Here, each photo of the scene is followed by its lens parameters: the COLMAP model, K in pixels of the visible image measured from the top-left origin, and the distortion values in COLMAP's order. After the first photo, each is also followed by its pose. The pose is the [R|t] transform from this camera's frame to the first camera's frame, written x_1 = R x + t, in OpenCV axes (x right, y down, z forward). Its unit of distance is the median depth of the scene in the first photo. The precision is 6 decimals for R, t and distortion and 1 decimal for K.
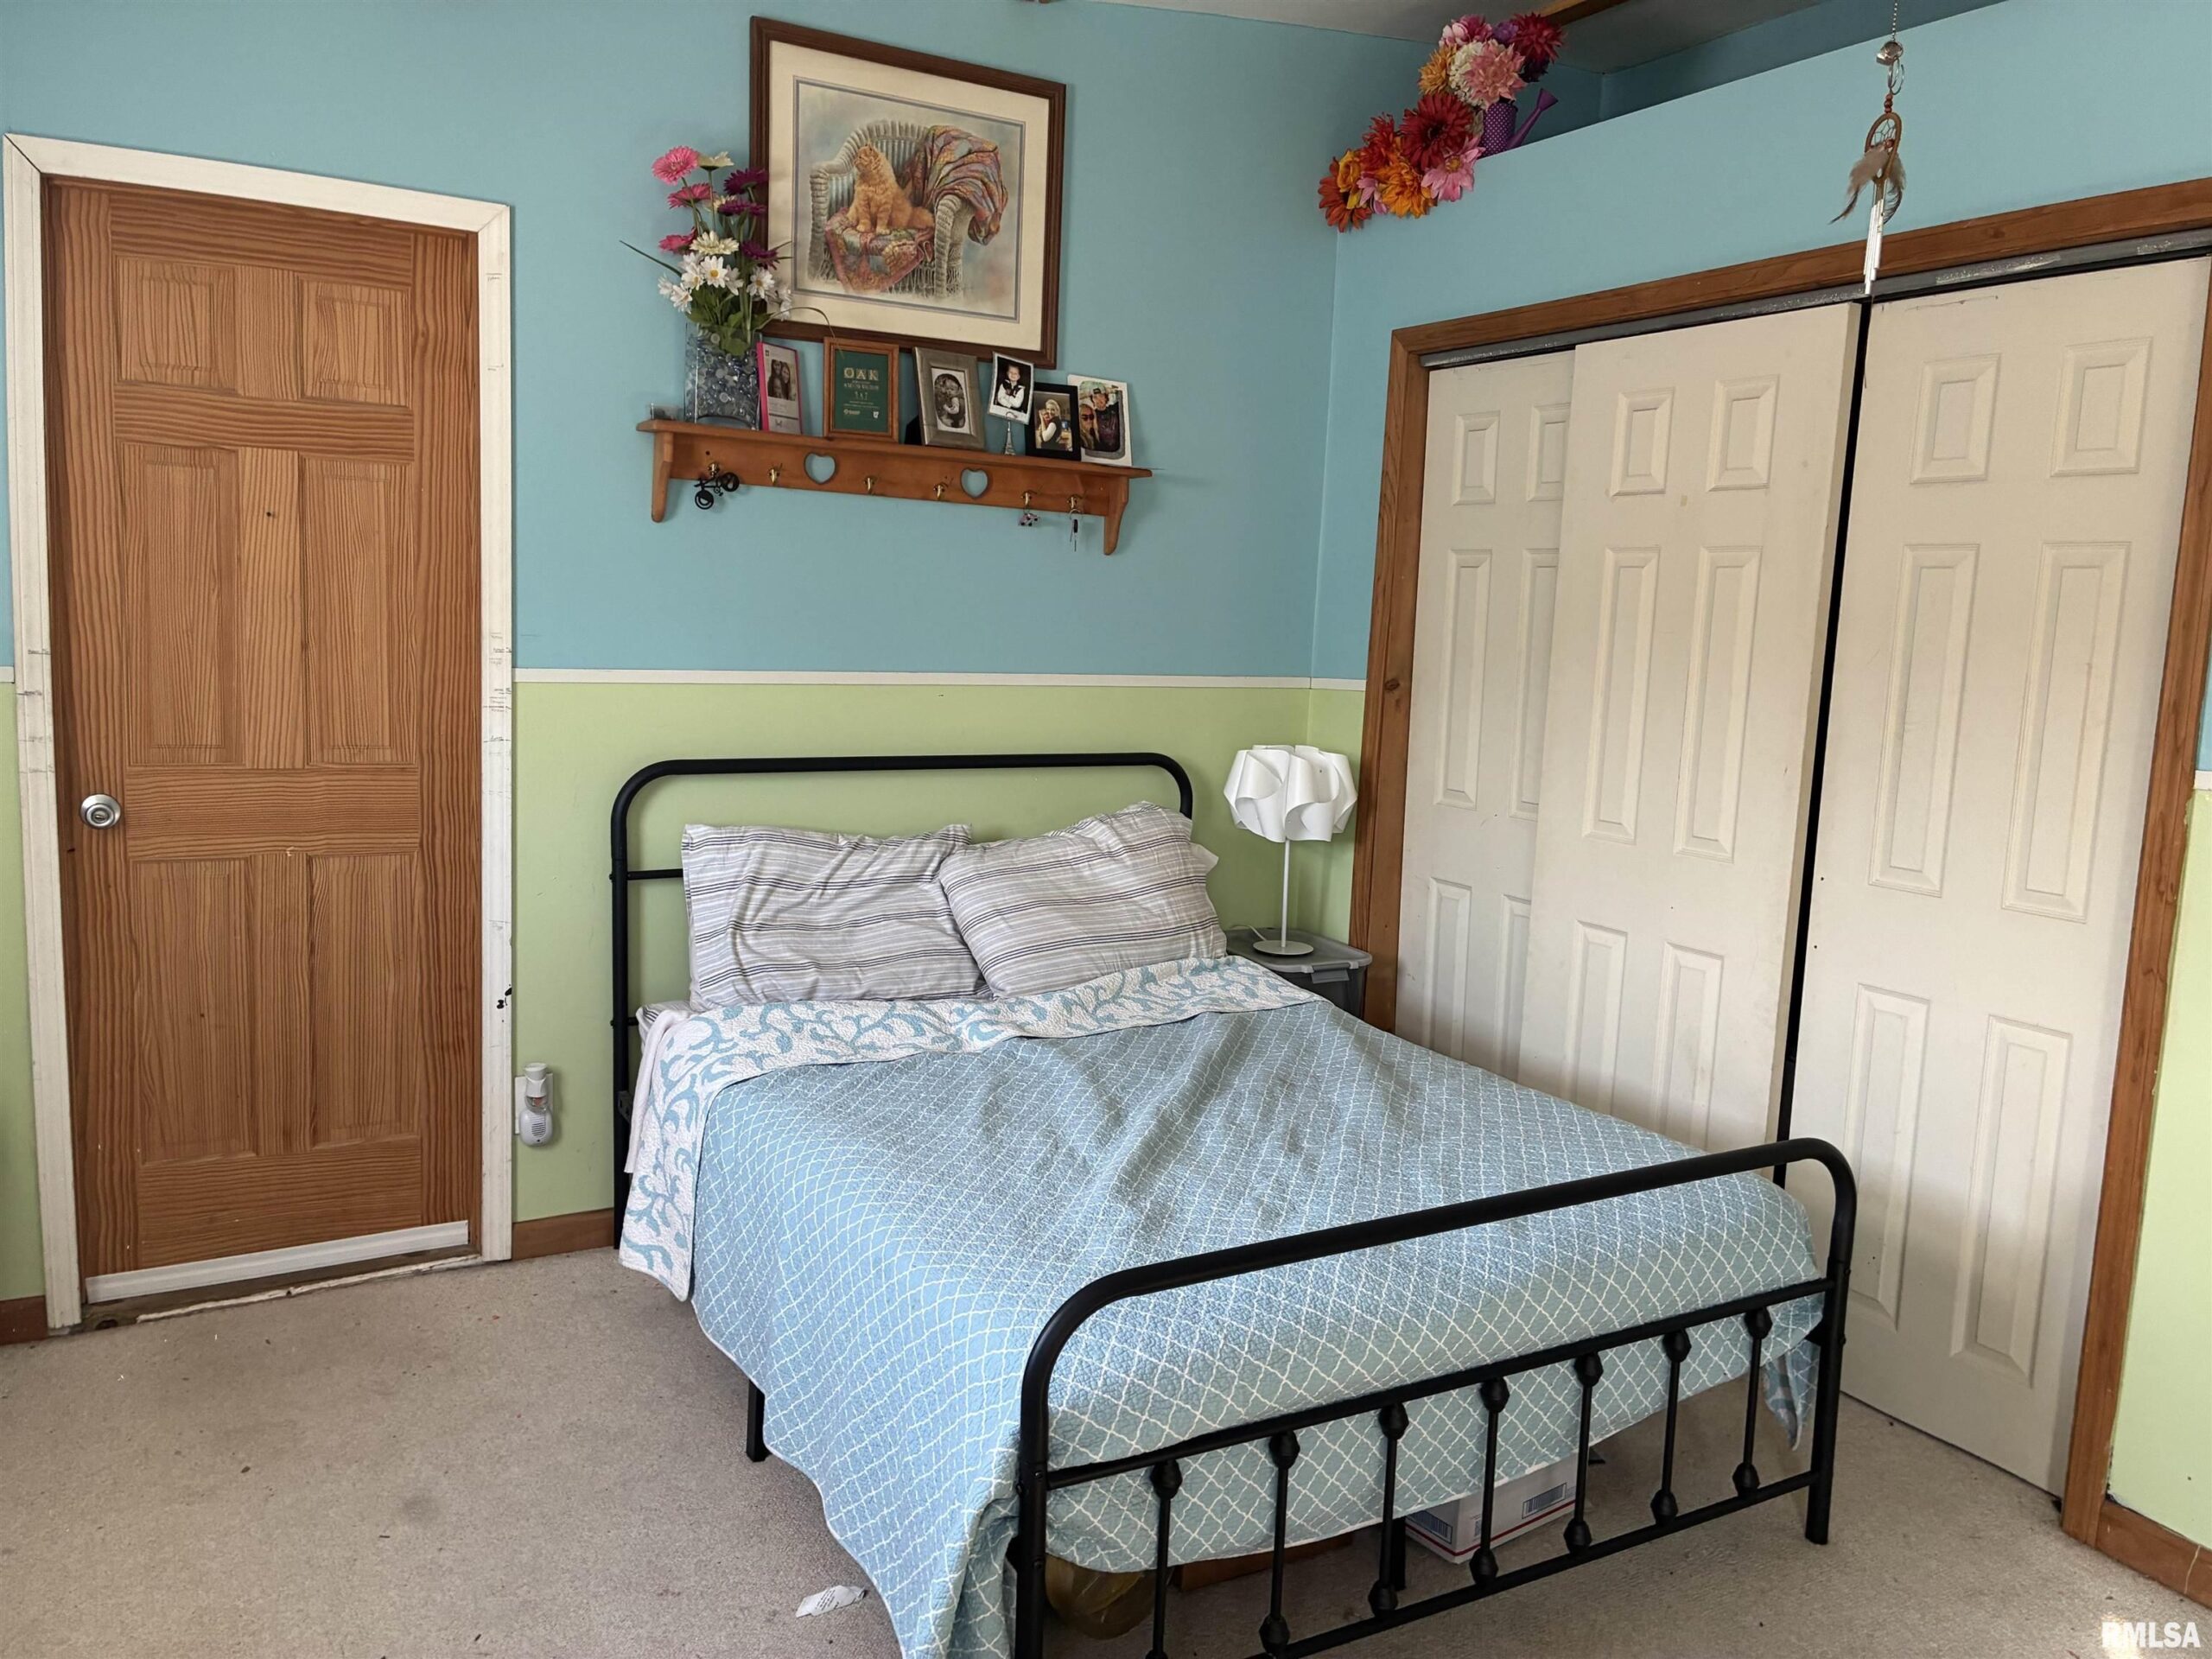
lens RADIAL K [[1683.1, 0, 1100.8], [0, 1683.1, 831.1], [0, 0, 1]] dist [0.030066, -0.019634]
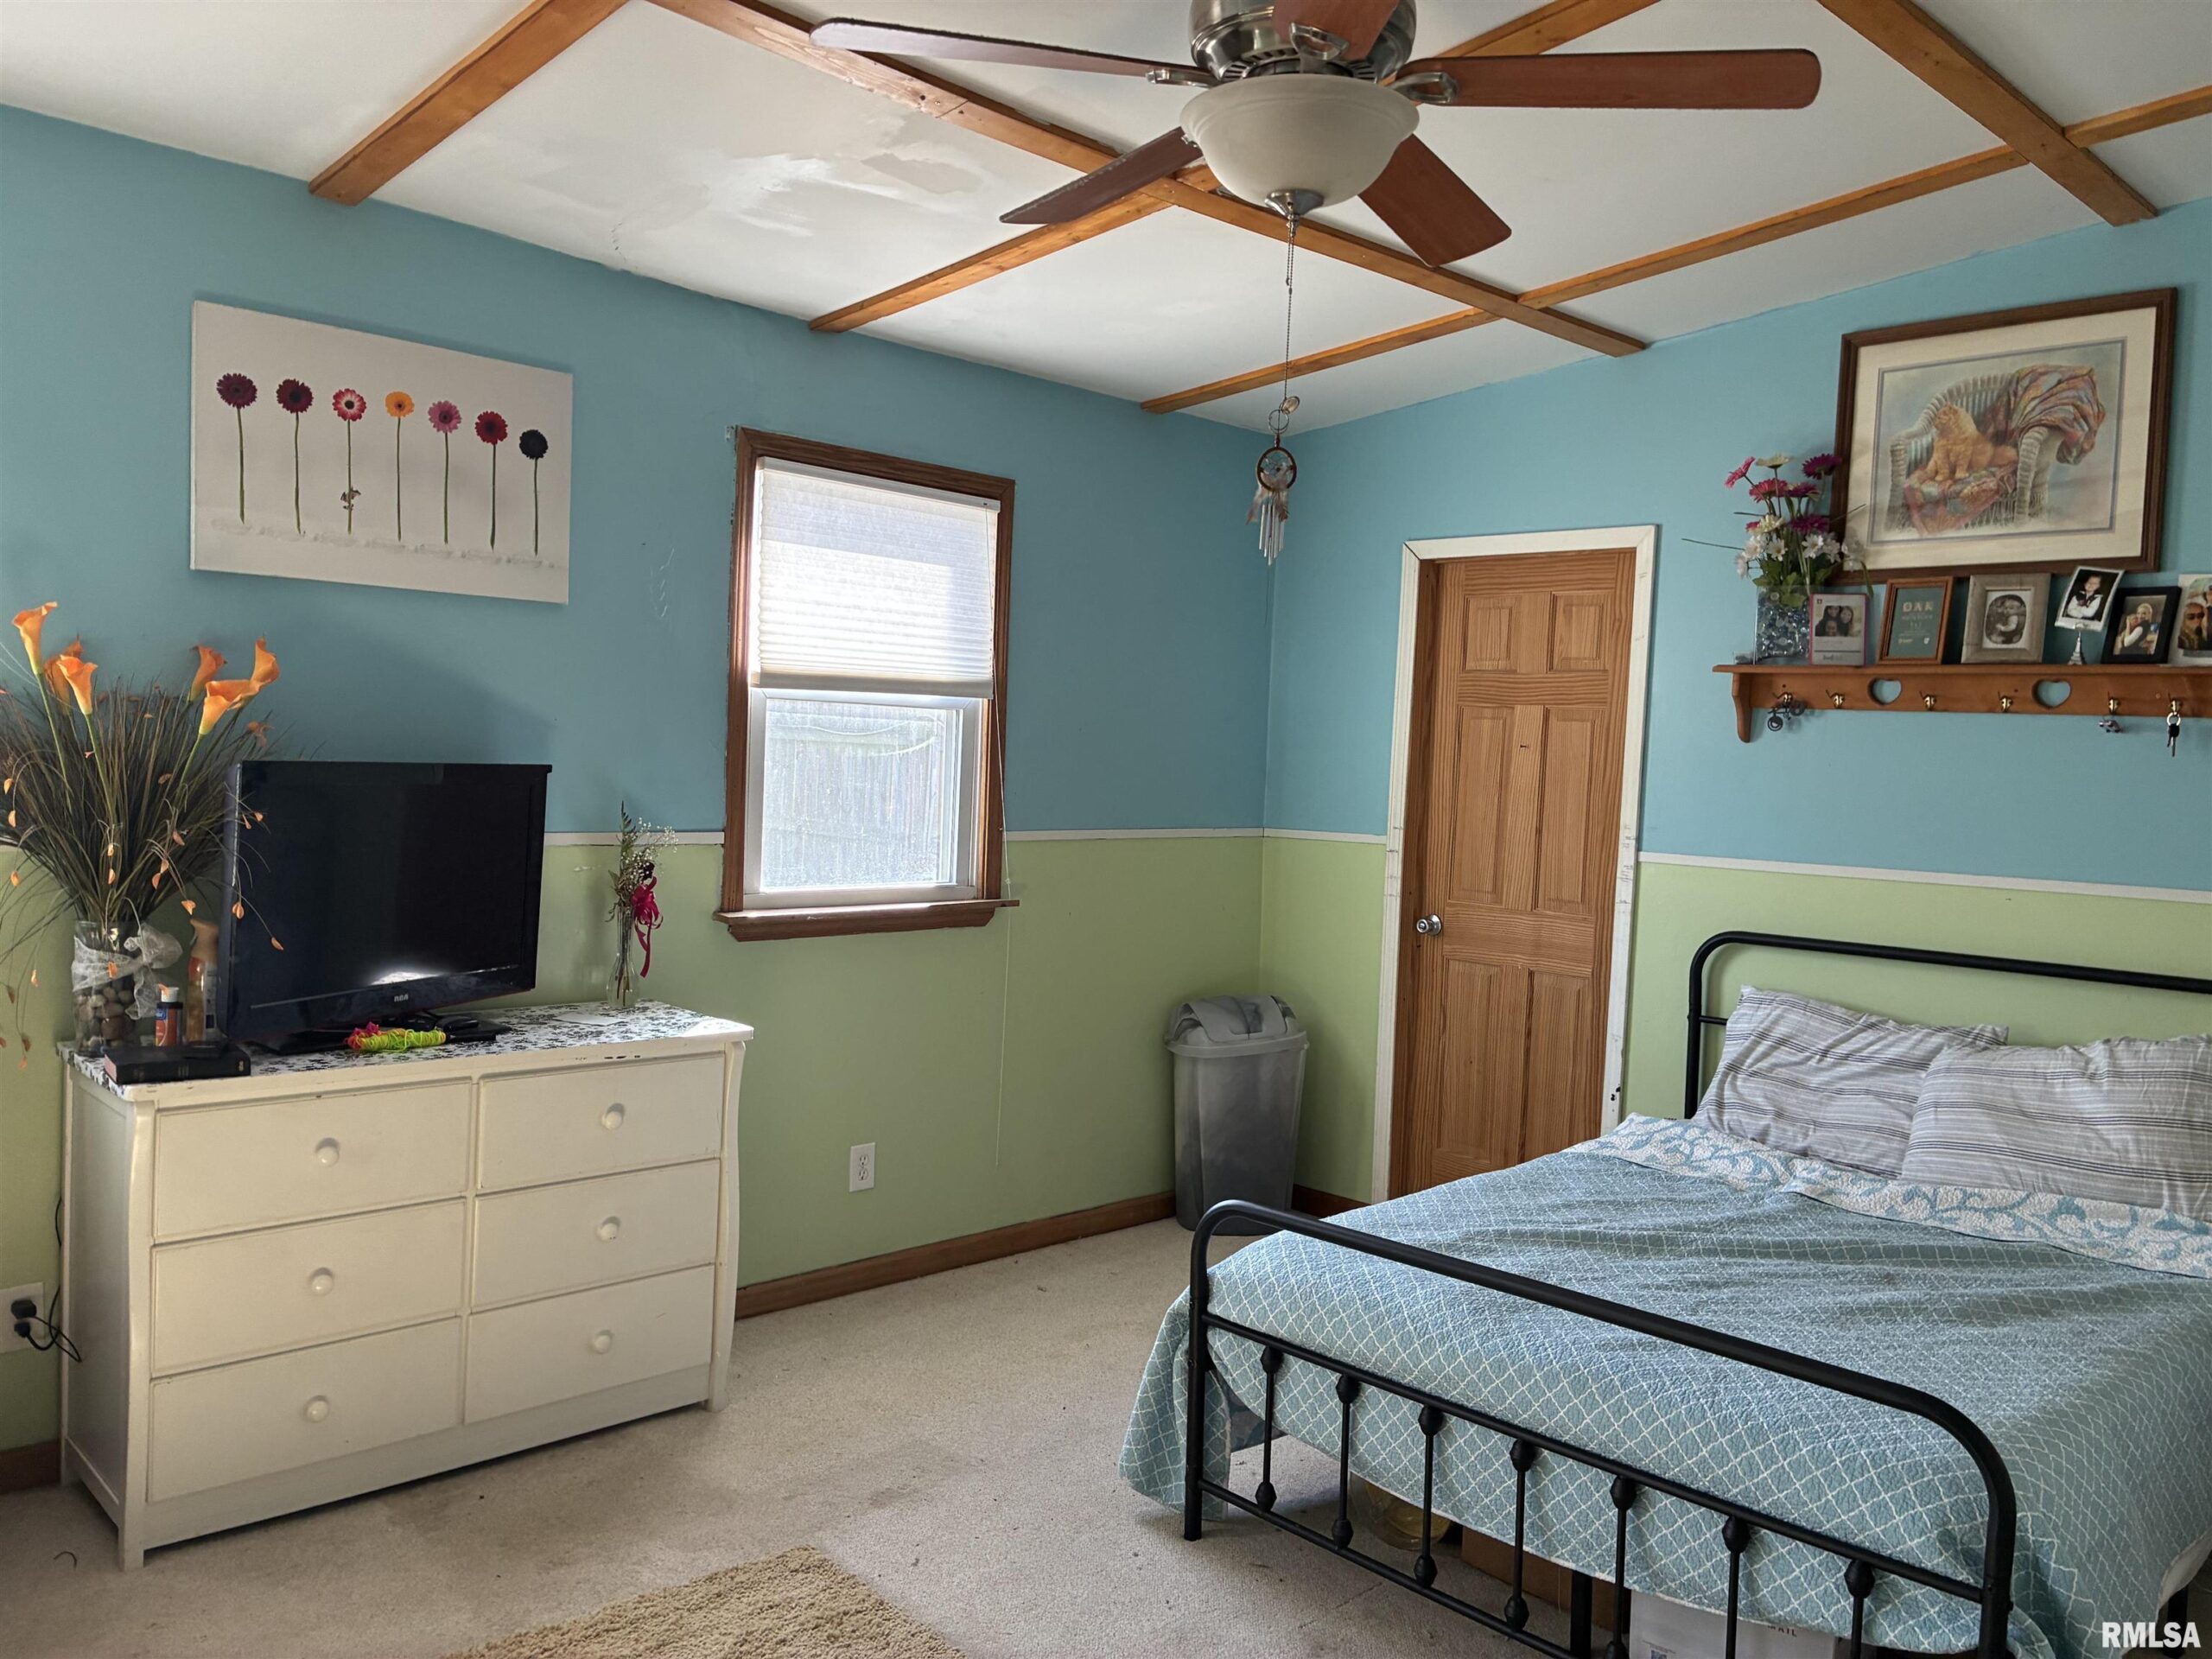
lens RADIAL K [[1683.1, 0, 1105.8], [0, 1683.1, 829.8], [0, 0, 1]] dist [0.030066, -0.019634]
pose [[0.251987, 0.019971, -0.967525, 0.807722], [-0.157354, 0.987327, -0.020603, -0.016408], [0.954852, 0.157436, 0.251936, 0.225031]]
